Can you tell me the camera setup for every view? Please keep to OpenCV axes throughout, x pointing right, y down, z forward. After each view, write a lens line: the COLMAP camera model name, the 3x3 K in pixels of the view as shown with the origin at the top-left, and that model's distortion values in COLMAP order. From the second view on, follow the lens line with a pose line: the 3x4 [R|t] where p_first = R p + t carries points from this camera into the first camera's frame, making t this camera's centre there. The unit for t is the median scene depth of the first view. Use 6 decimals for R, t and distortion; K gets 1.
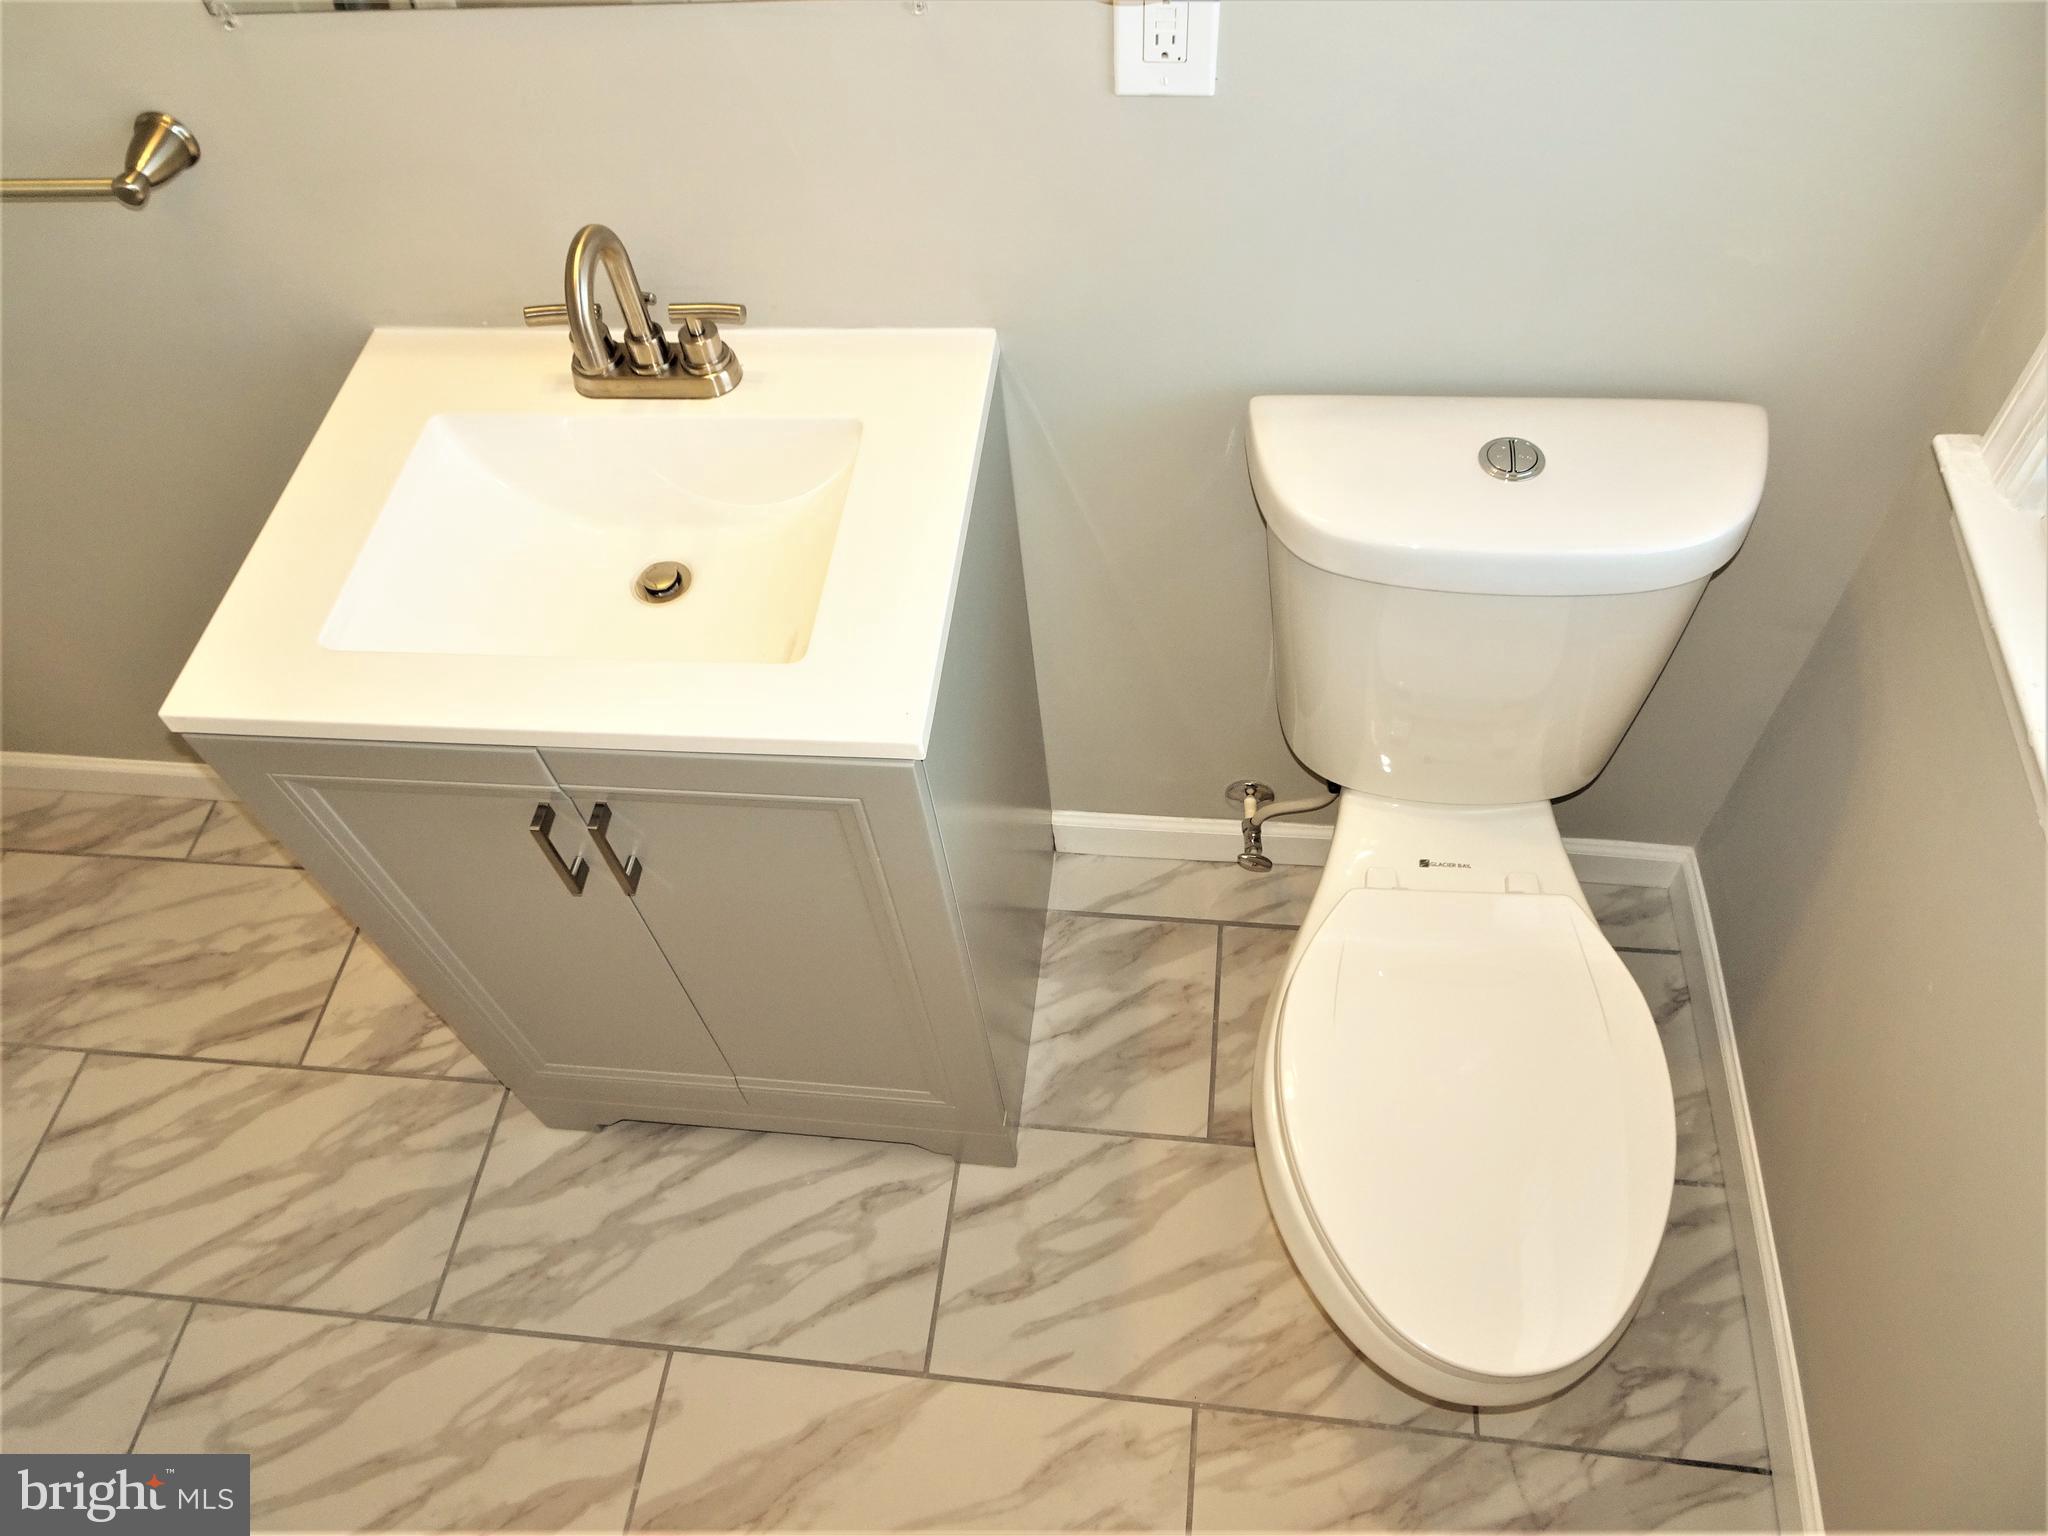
lens RADIAL K [[1473.6, 0, 1026.4], [0, 1473.6, 768.2], [0, 0, 1]] dist [0.013034, -0.000901]
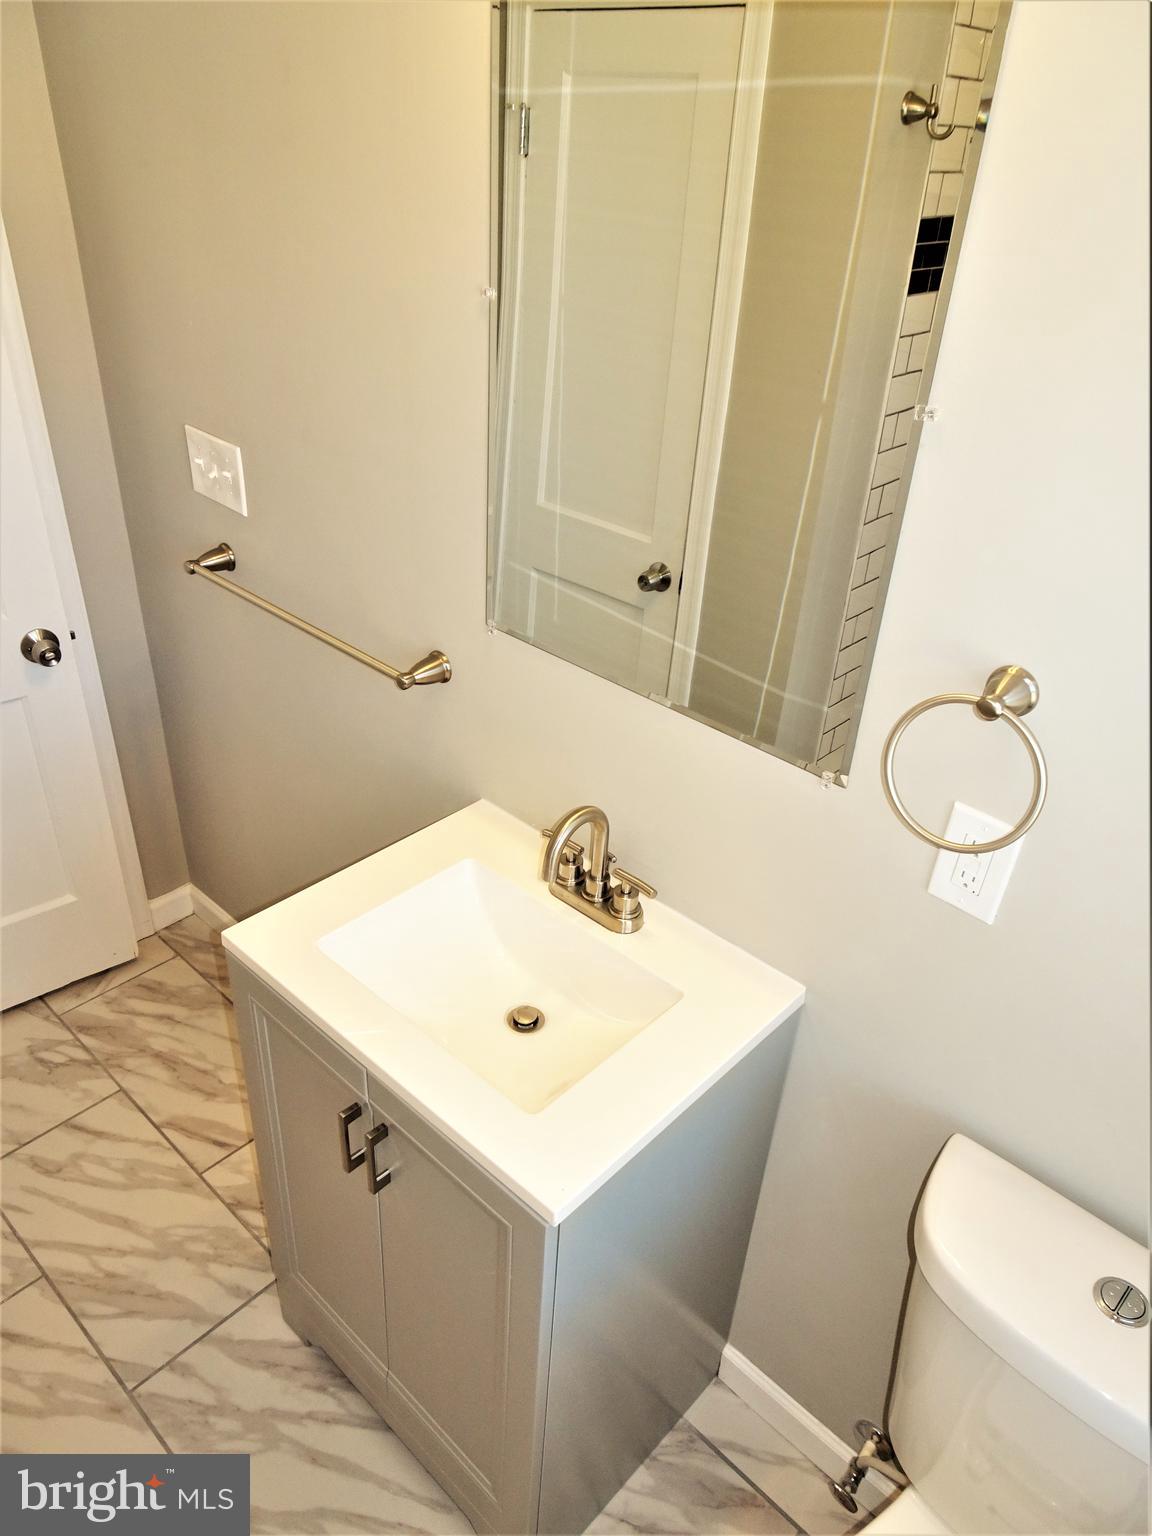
lens RADIAL K [[1105.2, 0, 577.3], [0, 1105.2, 767.0], [0, 0, 1]] dist [0.013034, -0.000901]
pose [[0.796777, 0.414783, -0.439433, 0.136423], [-0.549785, 0.799385, -0.242324, -0.067641], [0.250764, 0.434672, 0.864973, -0.043647]]
